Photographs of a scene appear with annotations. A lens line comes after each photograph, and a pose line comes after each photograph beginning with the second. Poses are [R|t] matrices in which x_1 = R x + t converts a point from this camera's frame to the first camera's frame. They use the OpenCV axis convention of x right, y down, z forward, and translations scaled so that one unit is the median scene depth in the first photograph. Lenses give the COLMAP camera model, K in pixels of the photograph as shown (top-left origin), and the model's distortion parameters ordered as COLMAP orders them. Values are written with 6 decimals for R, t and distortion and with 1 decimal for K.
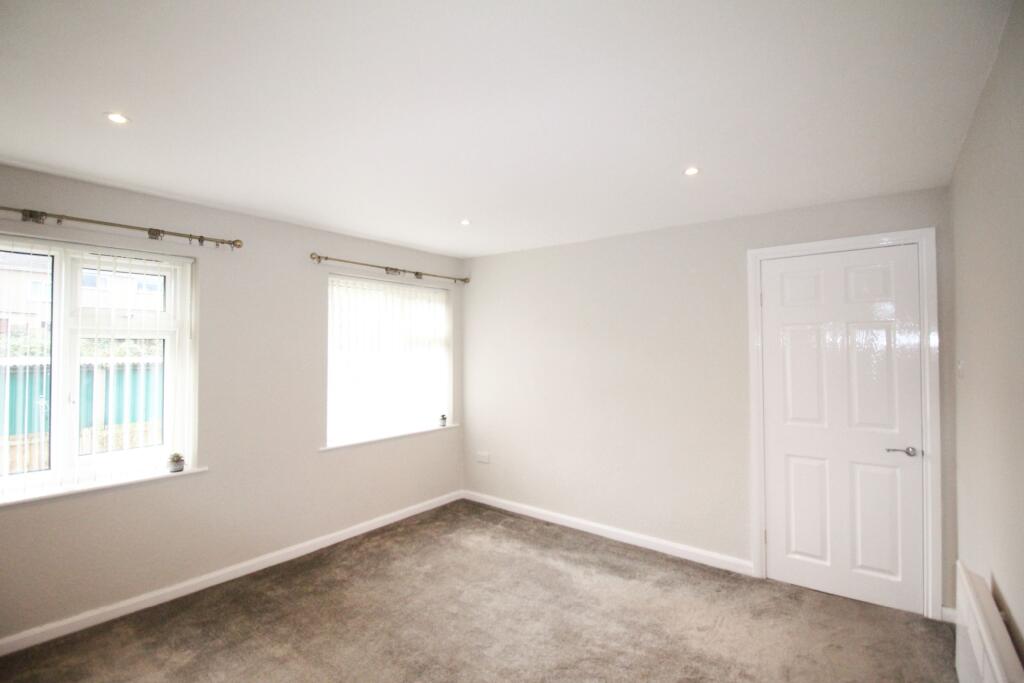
lens RADIAL K [[479.3, 0, 510.5], [0, 479.3, 331.9], [0, 0, 1]] dist [0.000745, -0.014919]
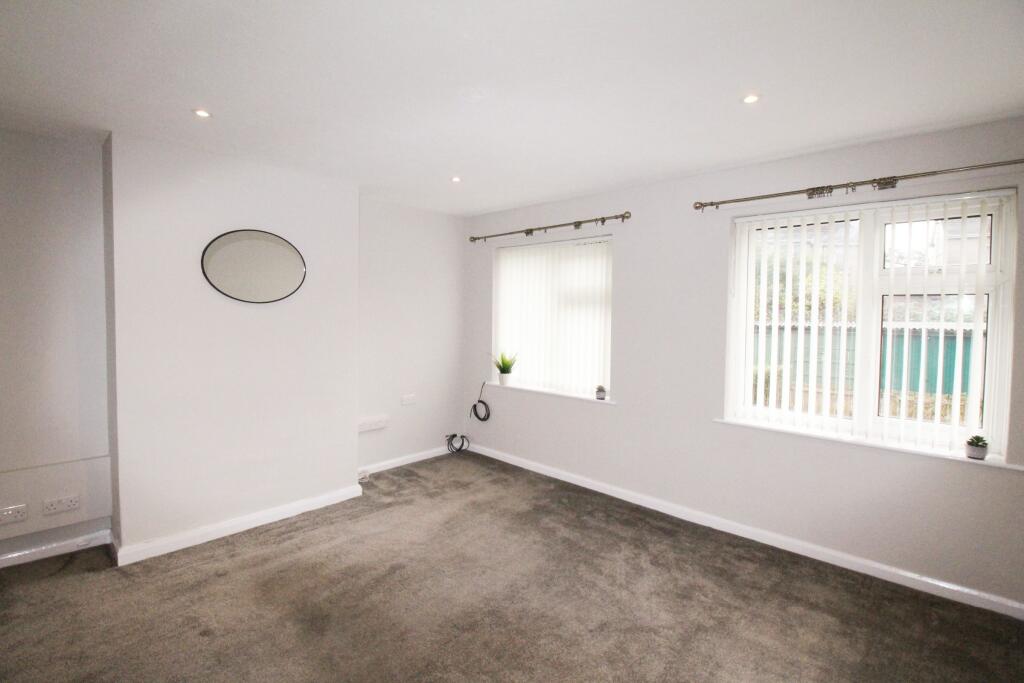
lens RADIAL K [[504.6, 0, 512.0], [0, 504.6, 341.5], [0, 0, 1]] dist [0.000471, 0.000052]
pose [[-0.107621, 0.067271, -0.991913, 0.678822], [0.030133, 0.997470, 0.064379, 0.029915], [0.993735, -0.022961, -0.109376, 0.857723]]
